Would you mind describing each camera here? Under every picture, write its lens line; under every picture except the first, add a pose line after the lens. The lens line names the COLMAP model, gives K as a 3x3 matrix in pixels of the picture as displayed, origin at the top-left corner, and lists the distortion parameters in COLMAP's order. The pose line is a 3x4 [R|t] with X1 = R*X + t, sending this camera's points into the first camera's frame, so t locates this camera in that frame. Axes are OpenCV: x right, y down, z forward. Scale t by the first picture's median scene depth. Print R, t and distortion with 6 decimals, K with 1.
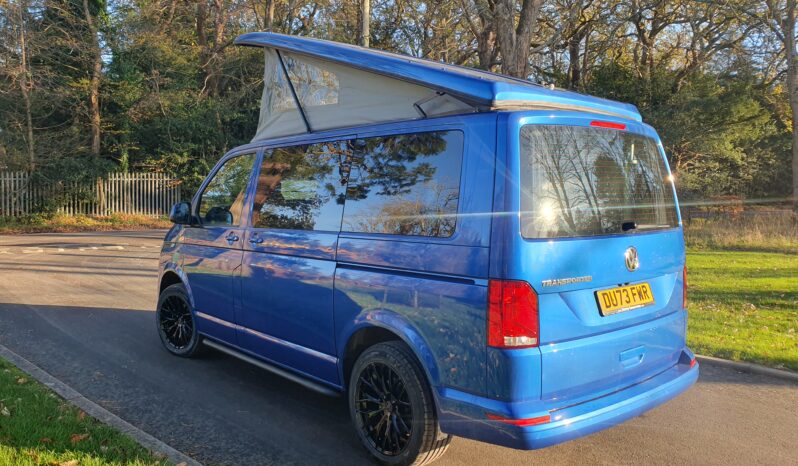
lens RADIAL K [[627.0, 0, 405.4], [0, 627.0, 242.1], [0, 0, 1]] dist [0.011689, 0.004550]
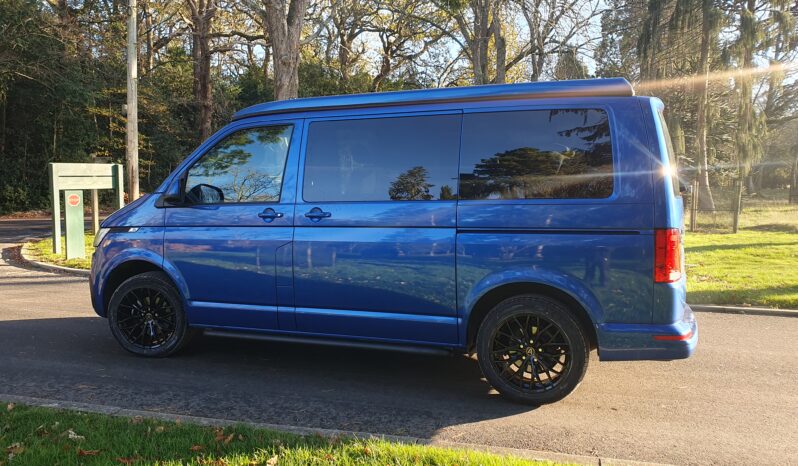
lens RADIAL K [[624.2, 0, 399.0], [0, 624.2, 233.0], [0, 0, 1]] dist [0.009373, 0.008228]
pose [[0.871265, -0.041775, 0.489031, -0.451268], [0.043373, 0.999026, 0.008067, 0.016878], [-0.488892, 0.014182, 0.872229, 0.074675]]
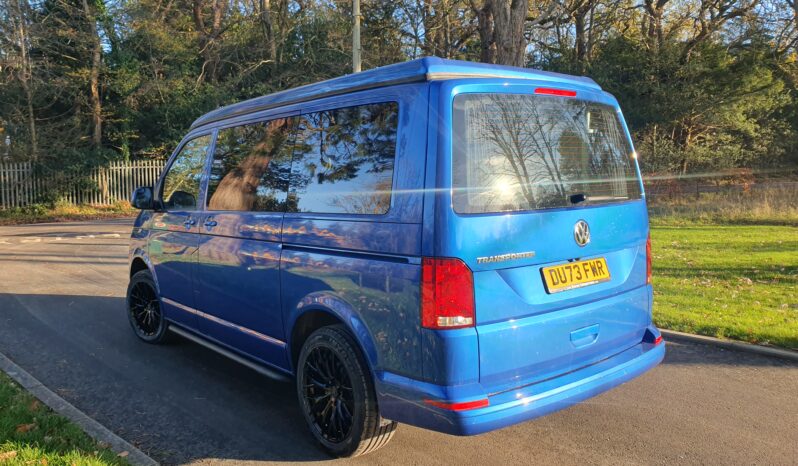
lens RADIAL K [[630.3, 0, 395.7], [0, 630.3, 230.5], [0, 0, 1]] dist [0.007888, 0.012213]
pose [[0.999141, -0.022481, -0.034817, 0.062481], [0.022811, 0.999699, 0.009085, 0.004434], [0.034603, -0.009871, 0.999352, 0.021383]]
